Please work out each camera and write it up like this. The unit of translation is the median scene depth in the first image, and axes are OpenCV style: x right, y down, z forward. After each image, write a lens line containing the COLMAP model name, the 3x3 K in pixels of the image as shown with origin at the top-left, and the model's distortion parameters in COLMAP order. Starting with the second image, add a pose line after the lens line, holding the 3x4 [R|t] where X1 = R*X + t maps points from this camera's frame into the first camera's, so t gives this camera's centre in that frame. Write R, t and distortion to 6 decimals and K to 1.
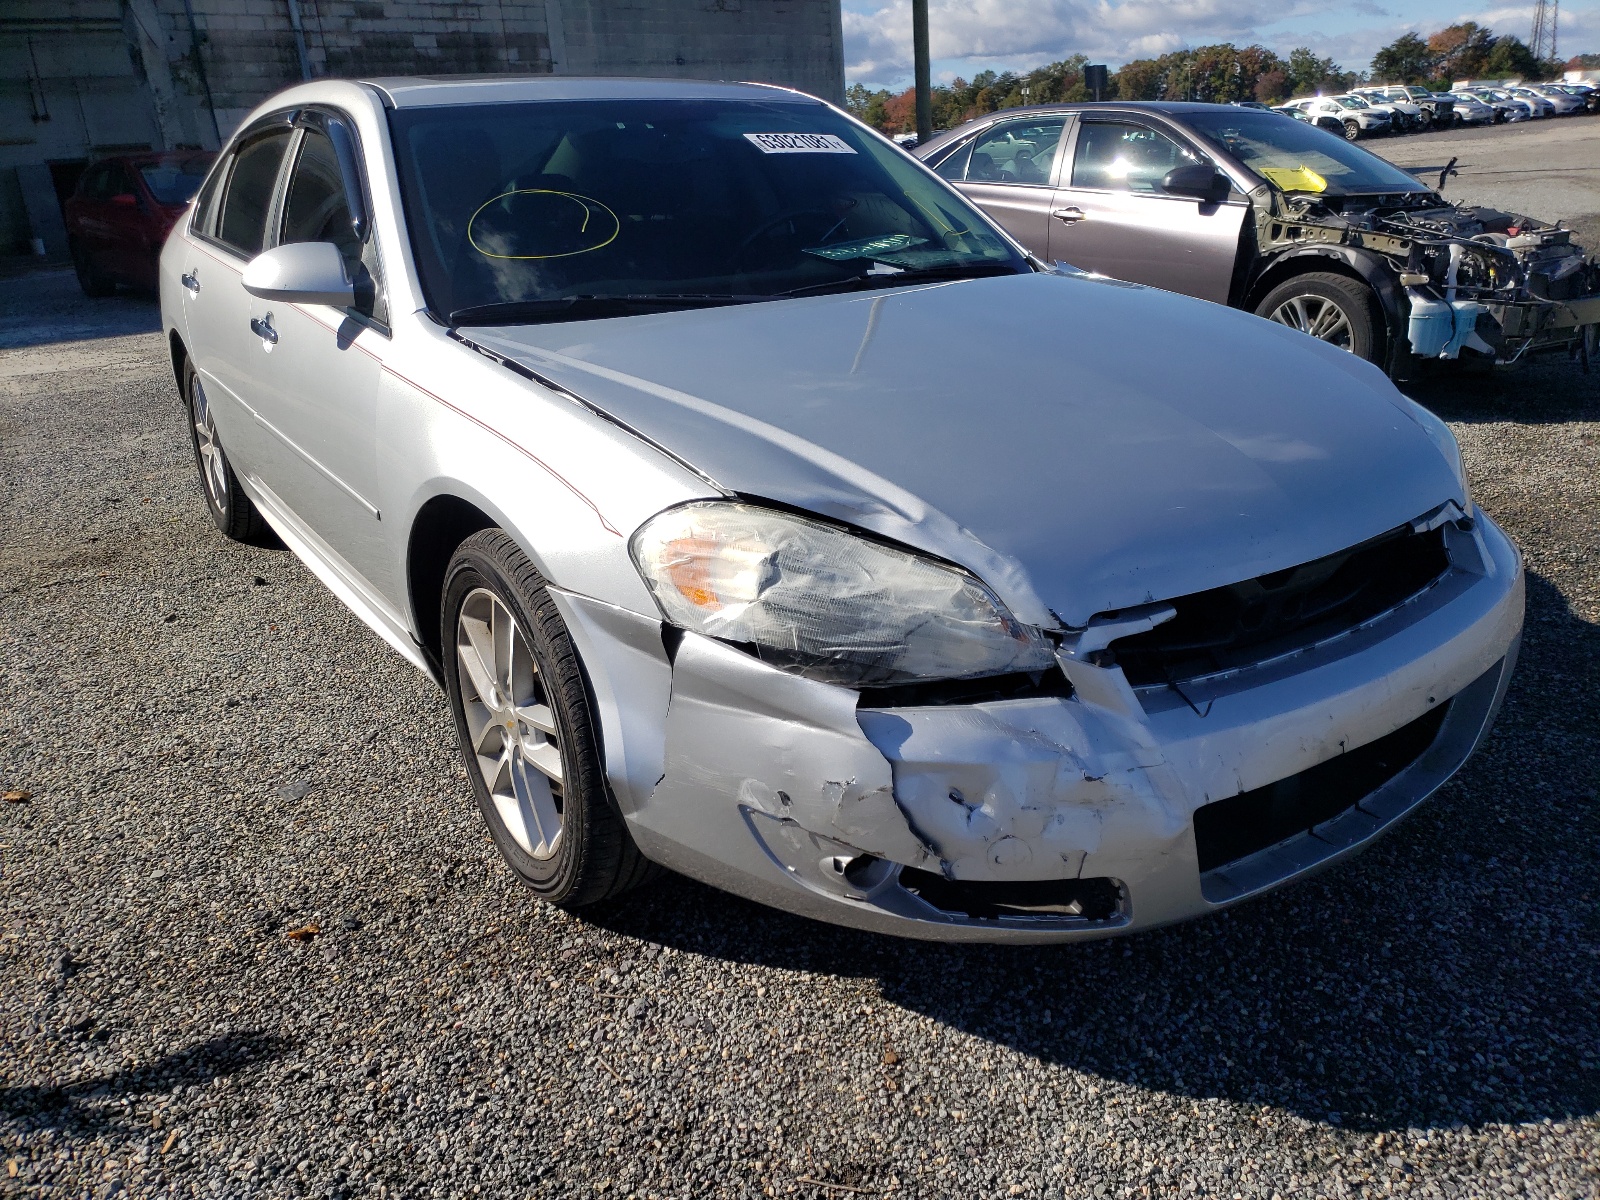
lens RADIAL K [[1268.9, 0, 800.0], [0, 1268.9, 600.0], [0, 0, 1]] dist [0.009747, 0.009783]
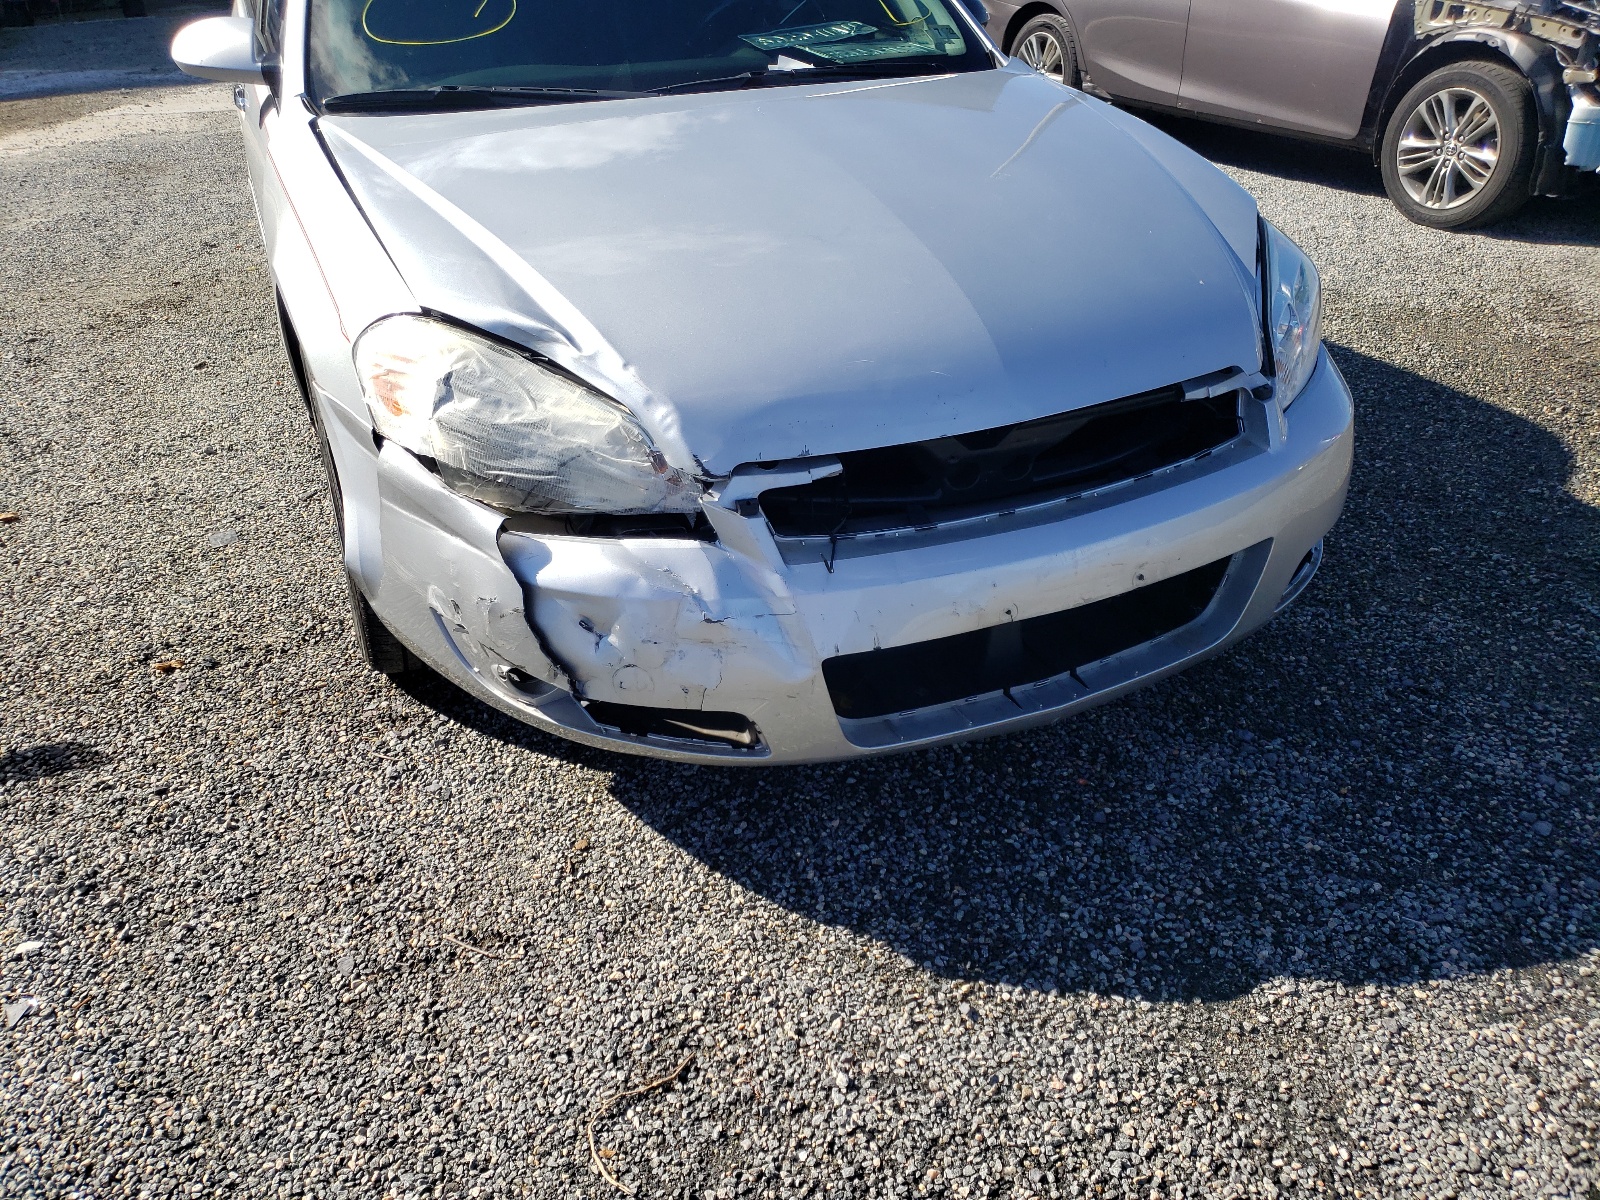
lens RADIAL K [[1247.8, 0, 800.0], [0, 1247.8, 600.0], [0, 0, 1]] dist [0.051149, -0.064018]
pose [[0.978267, 0.113153, -0.173751, 0.438067], [-0.079290, 0.978428, 0.190765, -0.070986], [0.191588, -0.172842, 0.966136, 0.029484]]
